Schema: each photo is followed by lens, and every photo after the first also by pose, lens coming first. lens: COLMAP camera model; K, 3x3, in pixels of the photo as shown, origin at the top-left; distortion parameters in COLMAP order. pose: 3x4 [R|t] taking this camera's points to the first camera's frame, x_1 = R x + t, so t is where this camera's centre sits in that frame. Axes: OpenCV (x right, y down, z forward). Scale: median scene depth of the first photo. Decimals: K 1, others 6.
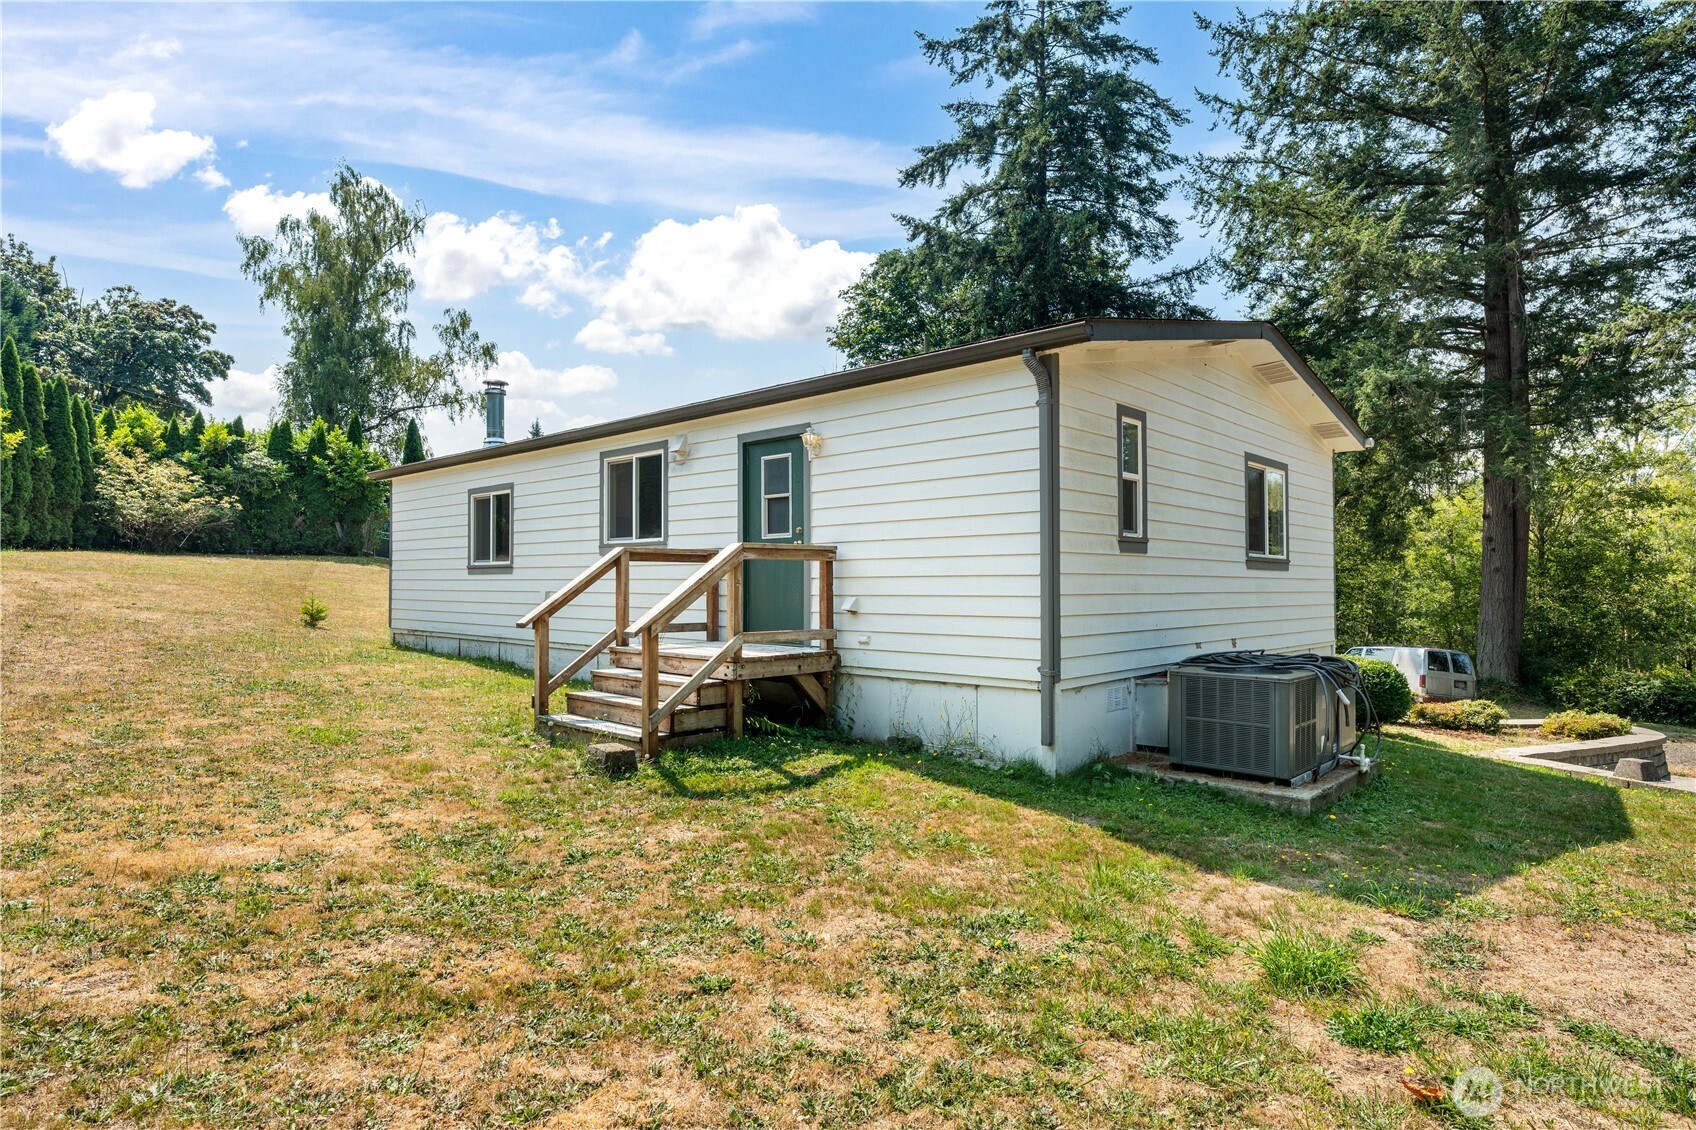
lens RADIAL K [[928.5, 0, 850.4], [0, 928.5, 568.3], [0, 0, 1]] dist [0.001831, -0.002874]
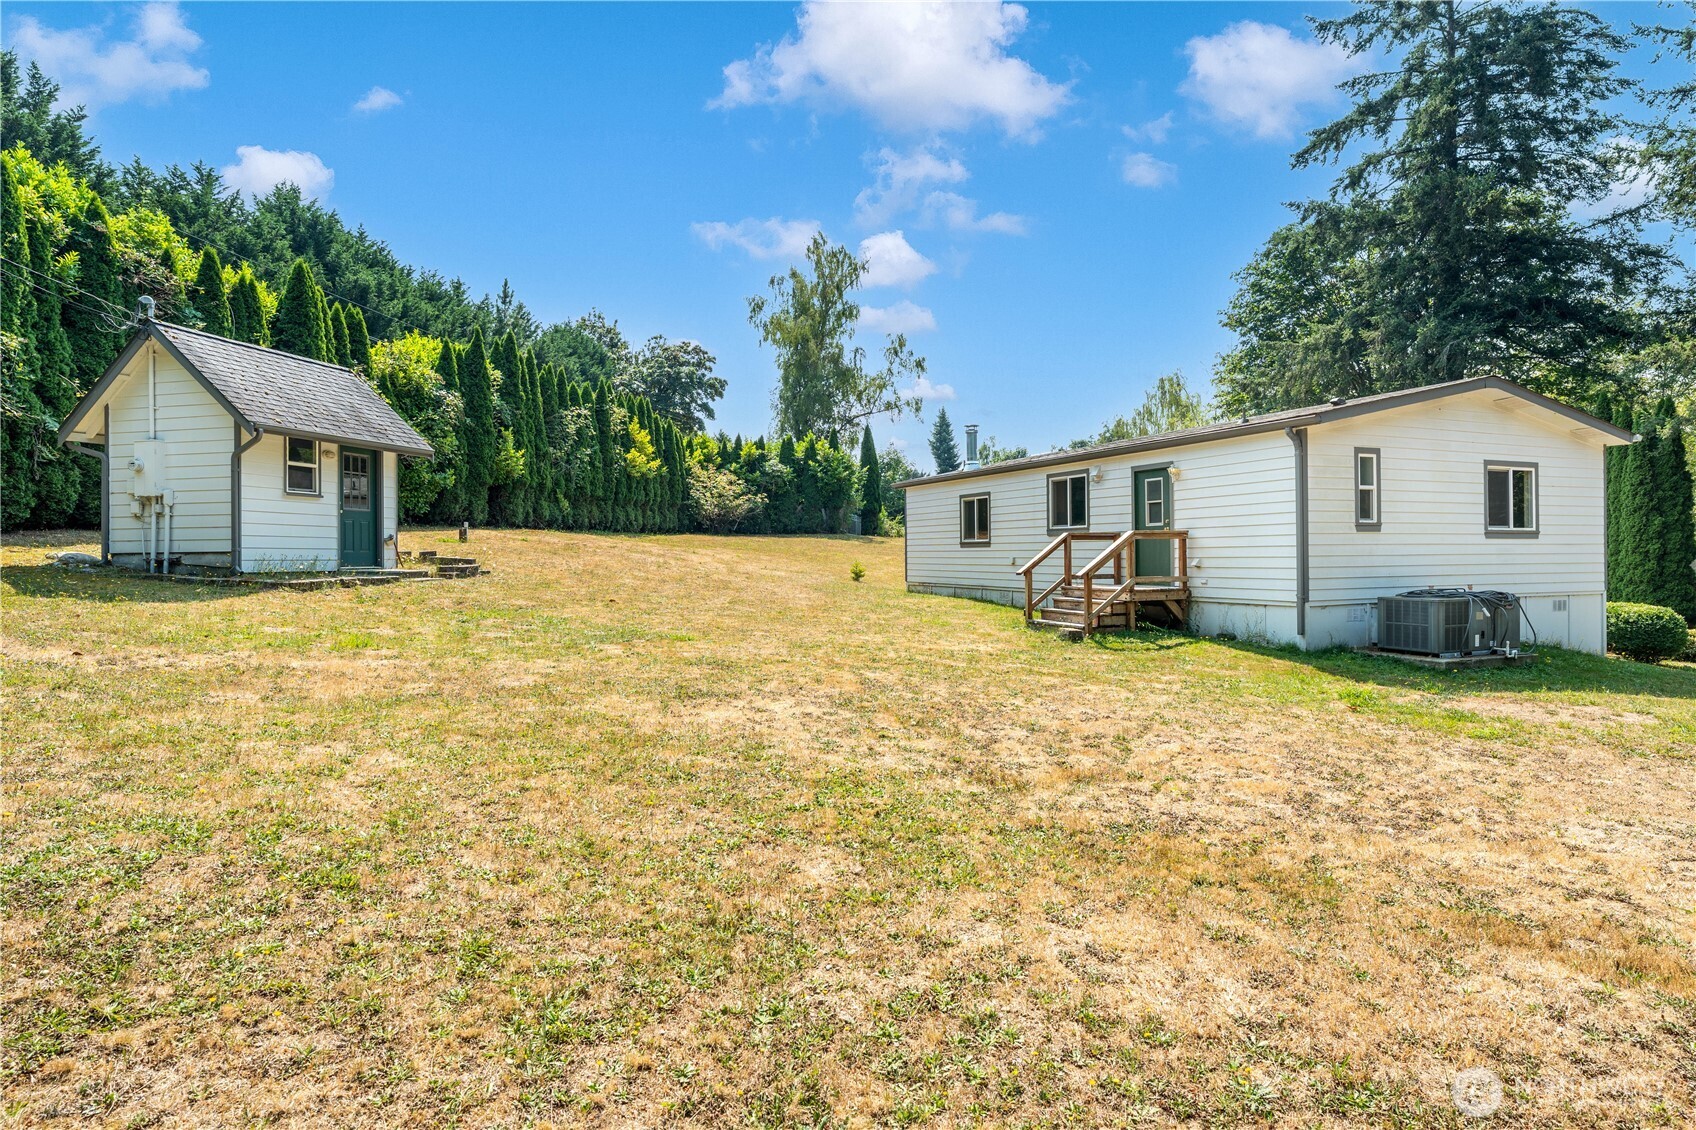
lens RADIAL K [[928.5, 0, 849.6], [0, 928.5, 555.3], [0, 0, 1]] dist [0.001831, -0.002874]
pose [[0.913652, -0.008408, -0.406410, 0.025940], [0.016425, 0.999733, 0.016243, -0.003466], [0.406165, -0.021516, 0.913546, -0.204352]]
